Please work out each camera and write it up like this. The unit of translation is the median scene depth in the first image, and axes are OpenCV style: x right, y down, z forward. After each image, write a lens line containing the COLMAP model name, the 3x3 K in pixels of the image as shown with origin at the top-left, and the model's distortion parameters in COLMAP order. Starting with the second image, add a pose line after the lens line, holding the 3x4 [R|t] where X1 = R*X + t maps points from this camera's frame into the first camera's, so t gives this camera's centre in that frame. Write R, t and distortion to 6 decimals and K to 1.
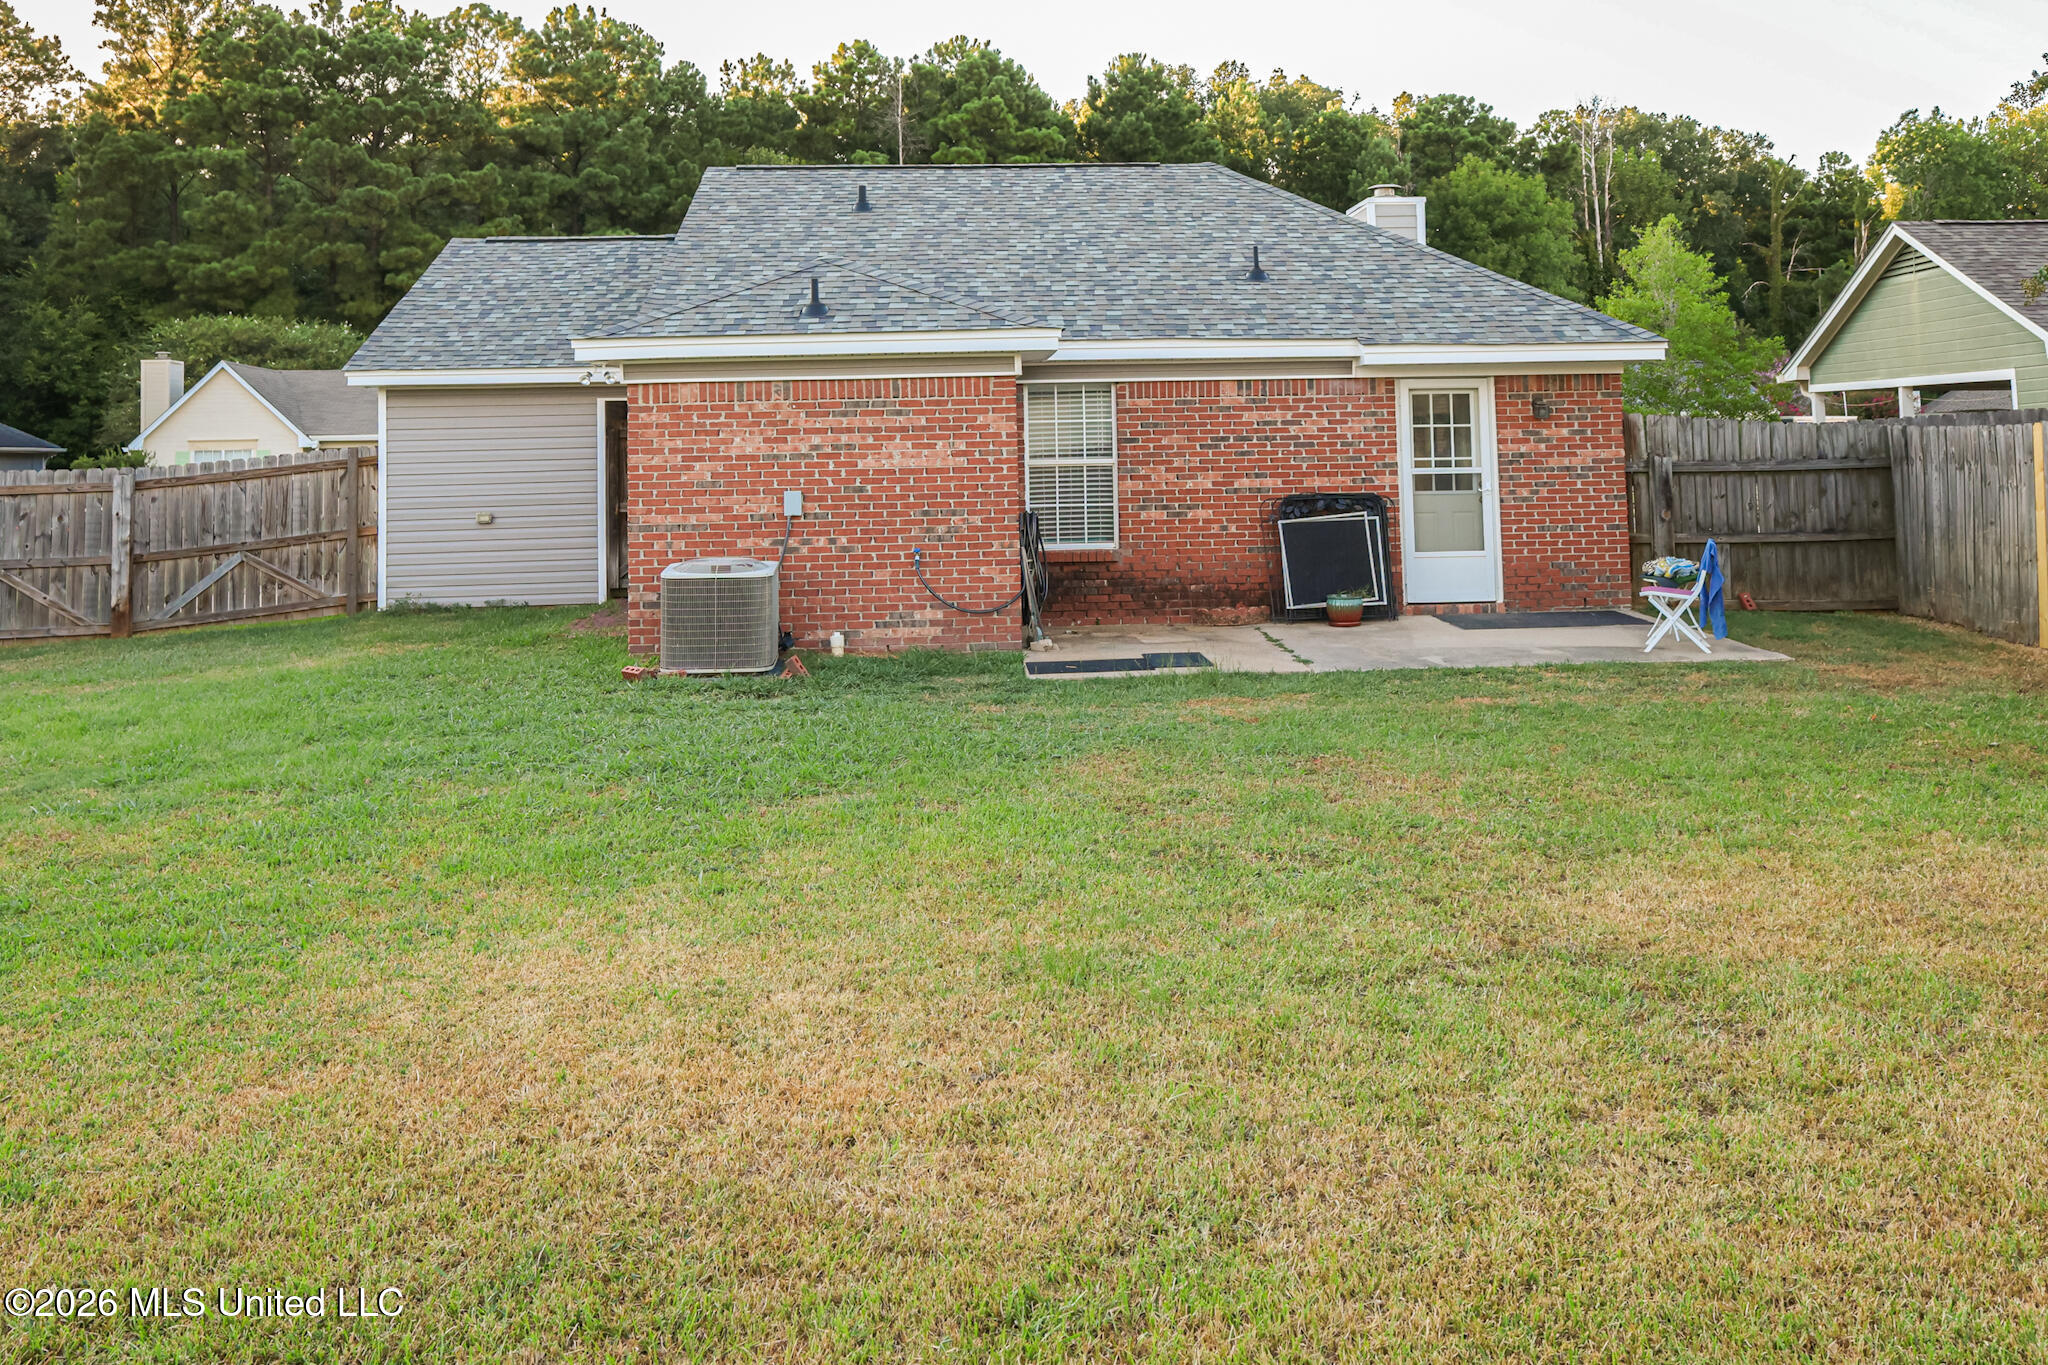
lens RADIAL K [[1844.3, 0, 1113.8], [0, 1844.3, 461.7], [0, 0, 1]] dist [-0.007589, -0.003625]
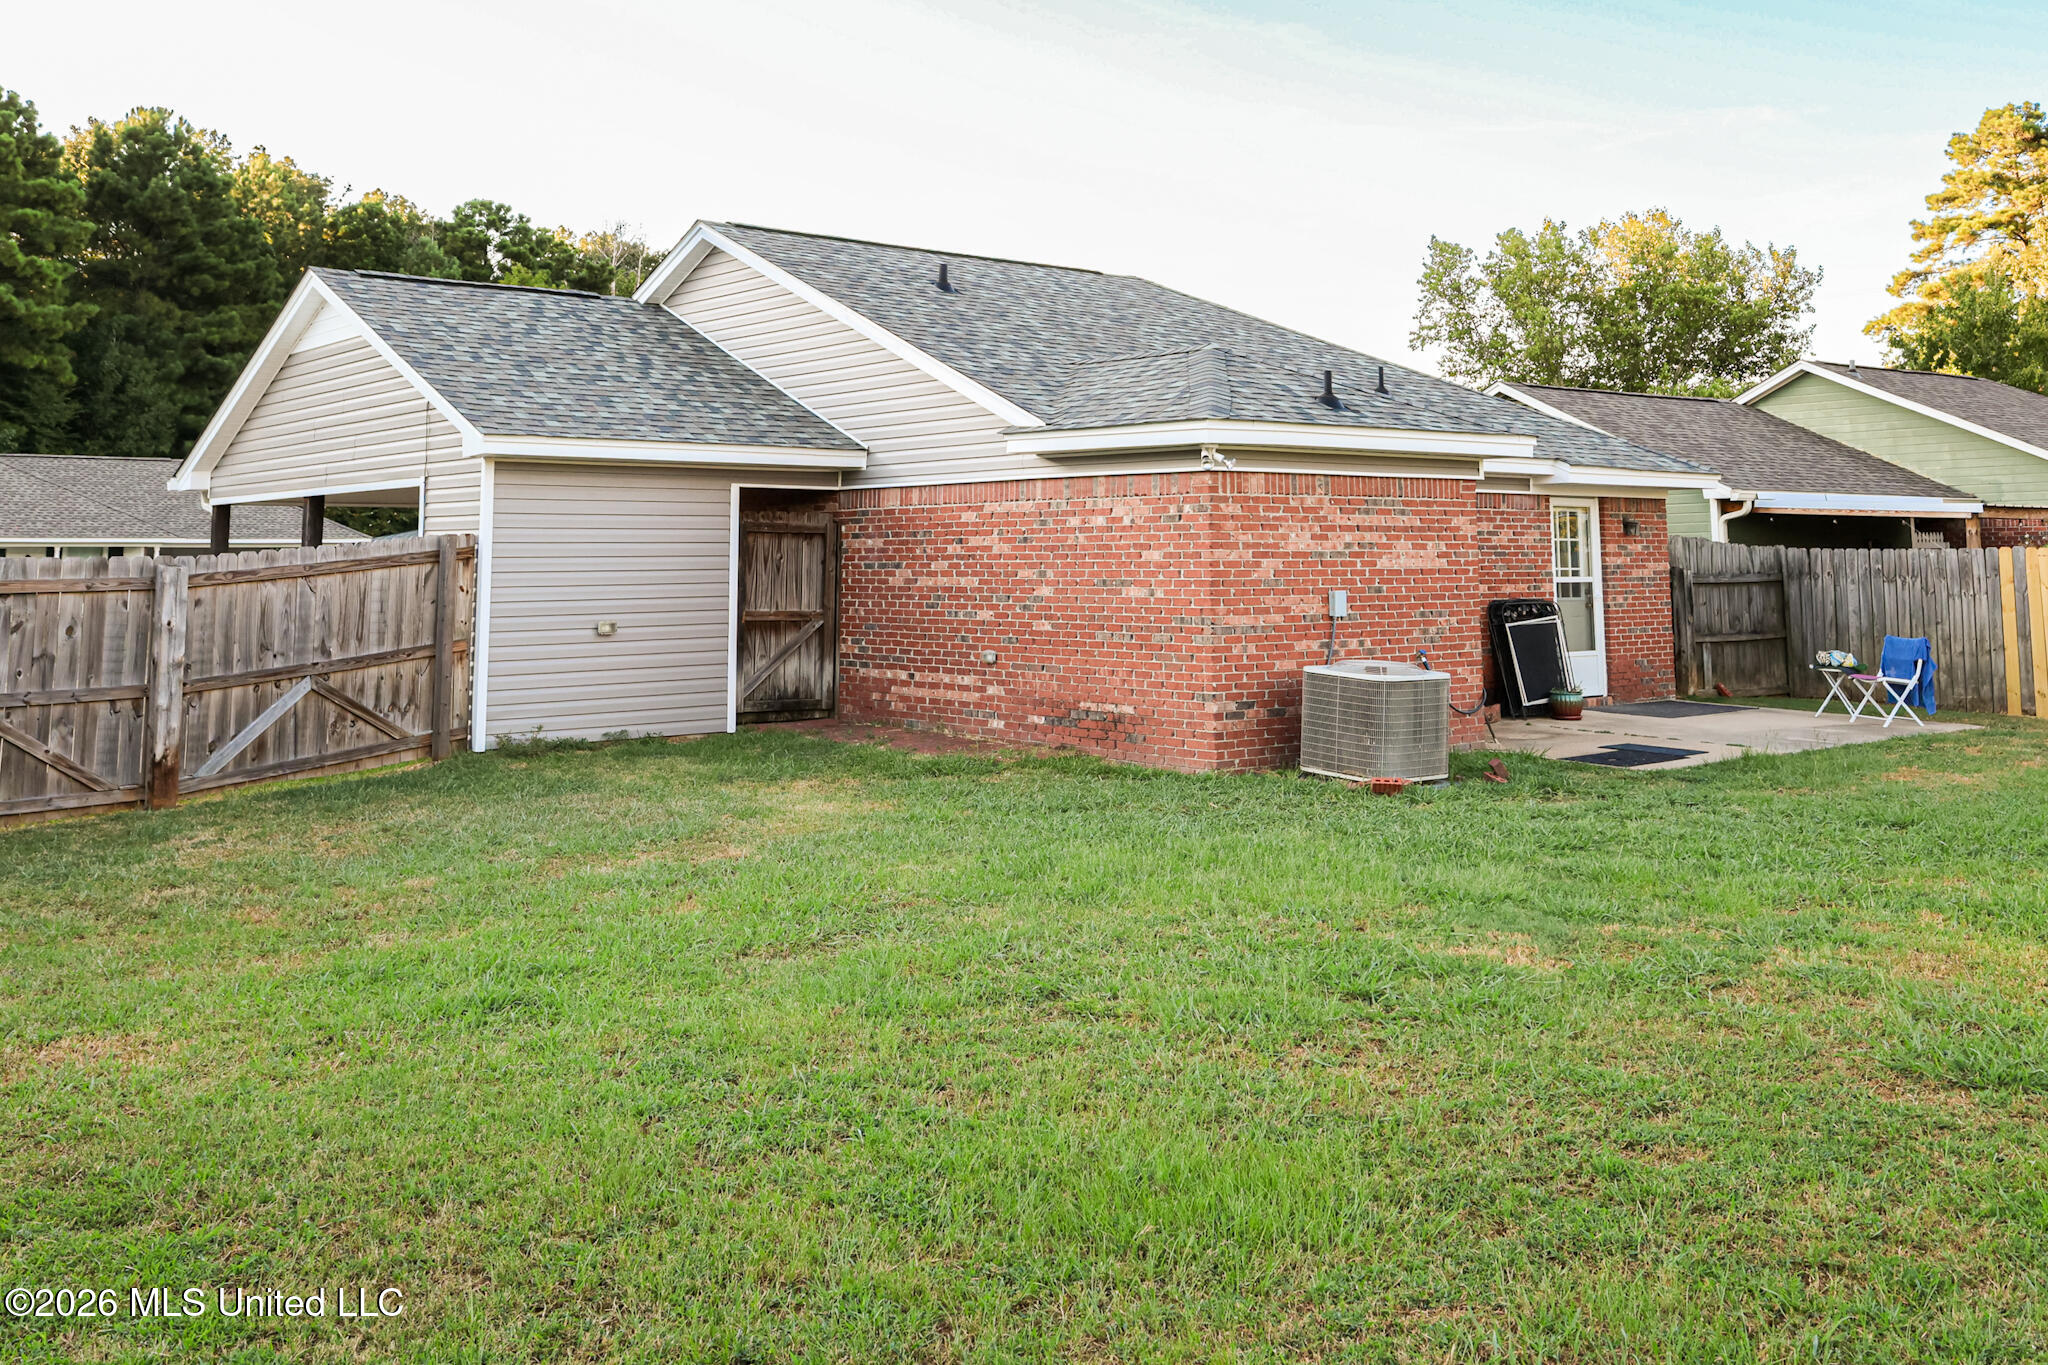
lens RADIAL K [[1844.3, 0, 1113.8], [0, 1844.3, 461.7], [0, 0, 1]] dist [-0.007589, -0.003625]
pose [[0.805057, 0.048996, 0.591171, -0.717052], [-0.007960, 0.997386, -0.071823, 0.016157], [-0.593145, 0.053116, 0.803342, 0.258080]]
